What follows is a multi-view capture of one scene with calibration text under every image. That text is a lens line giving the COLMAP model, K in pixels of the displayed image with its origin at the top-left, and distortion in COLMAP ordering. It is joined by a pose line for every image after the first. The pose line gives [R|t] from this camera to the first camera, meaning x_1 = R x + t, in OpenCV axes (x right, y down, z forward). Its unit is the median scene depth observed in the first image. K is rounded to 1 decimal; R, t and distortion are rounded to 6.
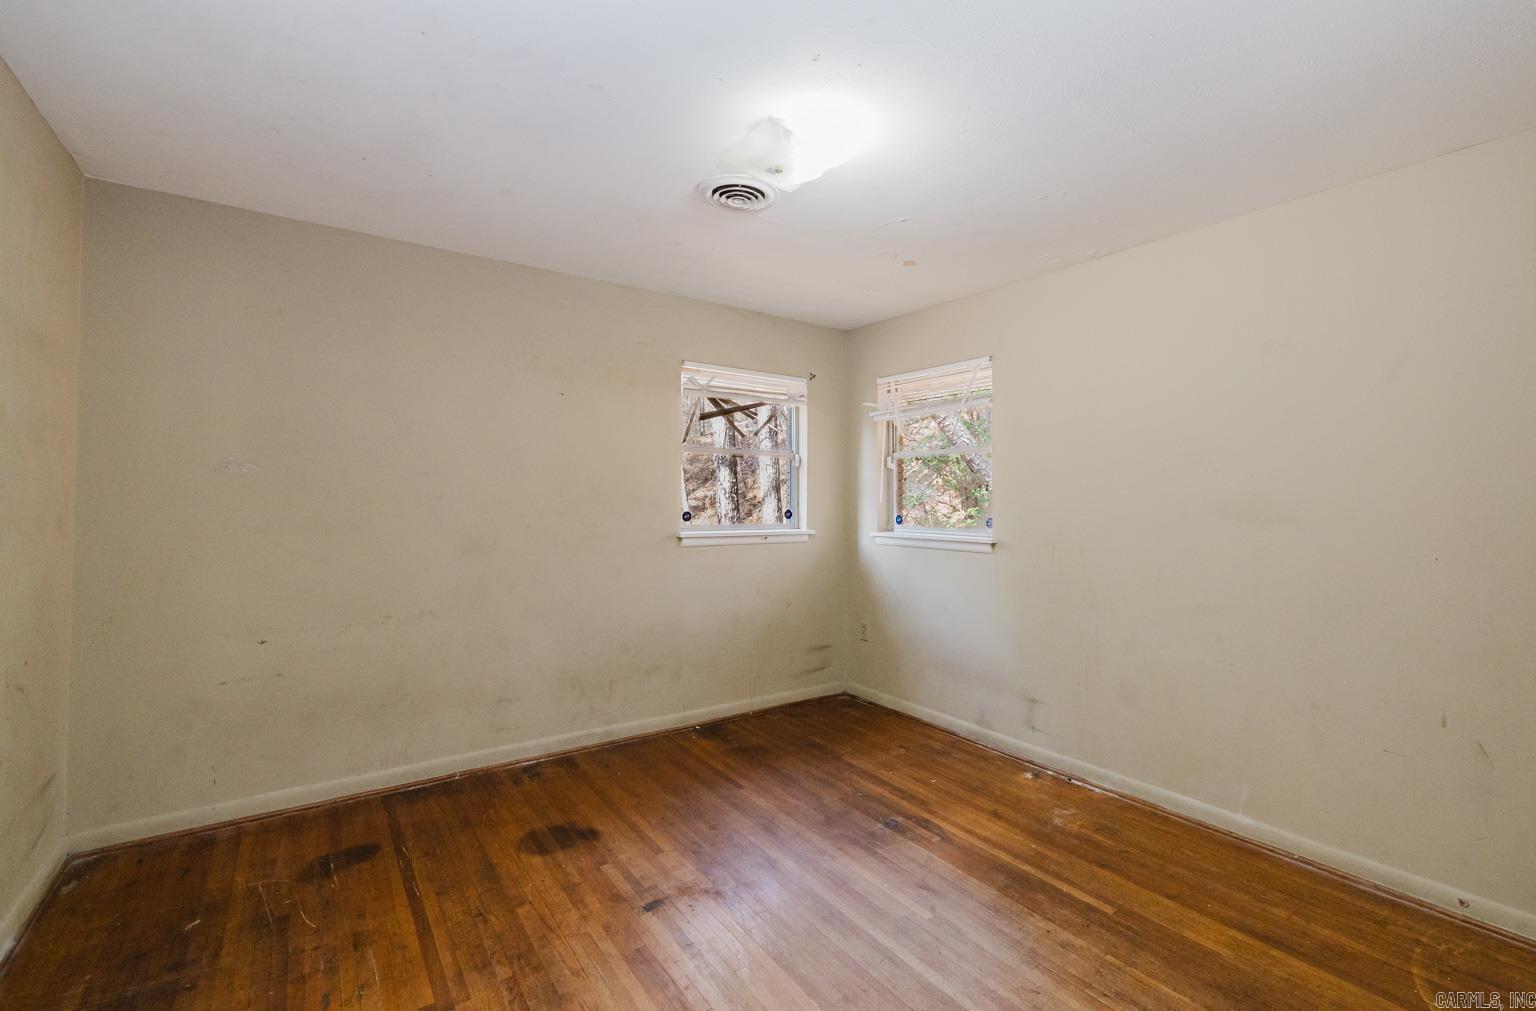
lens RADIAL K [[659.1, 0, 770.3], [0, 659.1, 503.5], [0, 0, 1]] dist [-0.000507, 0.000028]
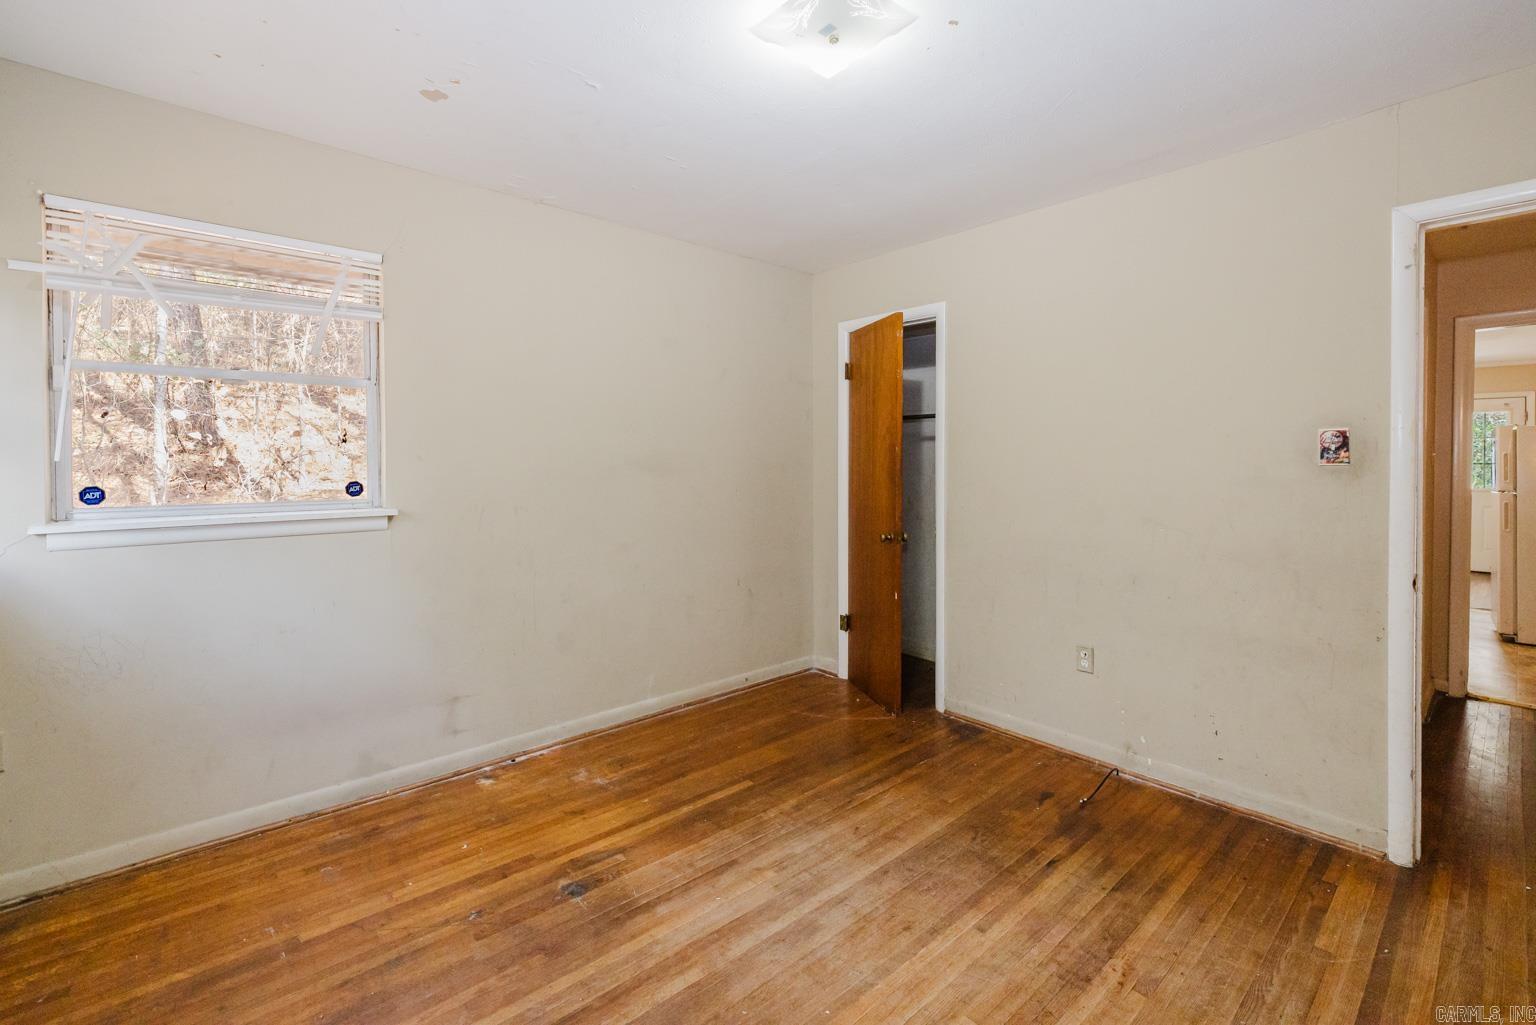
lens RADIAL K [[653.8, 0, 801.0], [0, 653.8, 460.3], [0, 0, 1]] dist [0.003769, -0.001370]
pose [[-0.115121, -0.010535, 0.993296, -0.550091], [0.003897, 0.999931, 0.011057, -0.010060], [-0.993344, 0.005144, -0.115072, 0.780914]]
